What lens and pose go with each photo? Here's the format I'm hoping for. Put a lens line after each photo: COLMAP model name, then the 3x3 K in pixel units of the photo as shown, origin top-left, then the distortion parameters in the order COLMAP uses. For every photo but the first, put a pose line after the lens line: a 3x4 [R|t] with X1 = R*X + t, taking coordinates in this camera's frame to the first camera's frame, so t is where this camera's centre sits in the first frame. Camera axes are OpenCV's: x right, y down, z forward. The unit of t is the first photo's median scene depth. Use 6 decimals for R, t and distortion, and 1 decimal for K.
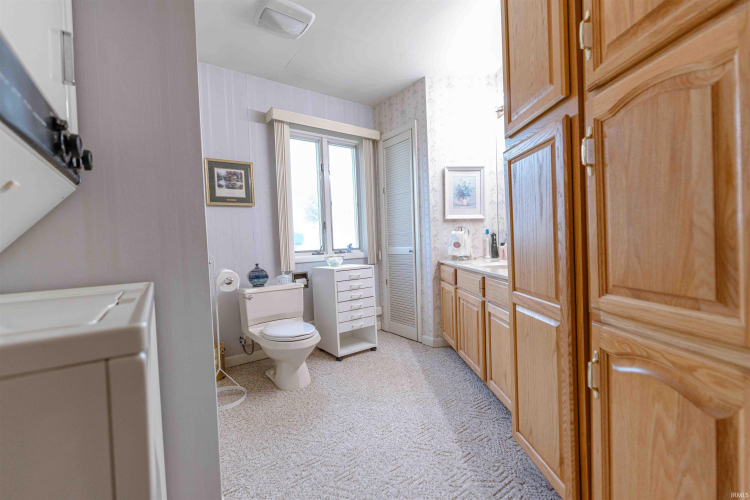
lens RADIAL K [[320.7, 0, 375.2], [0, 320.7, 248.6], [0, 0, 1]] dist [-0.002293, -0.000065]
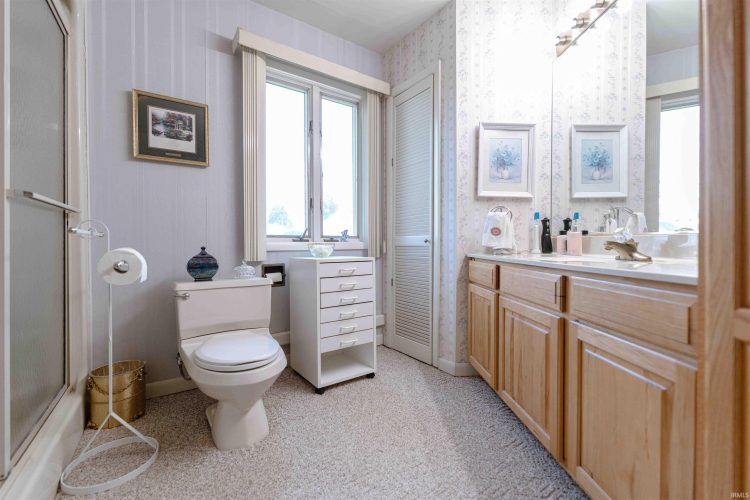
lens RADIAL K [[320.7, 0, 375.4], [0, 320.7, 248.2], [0, 0, 1]] dist [-0.002293, -0.000065]
pose [[0.999220, 0.036024, -0.016175, 0.007544], [-0.036172, 0.999306, -0.008941, 0.038757], [0.015842, 0.009519, 0.999829, 0.293785]]
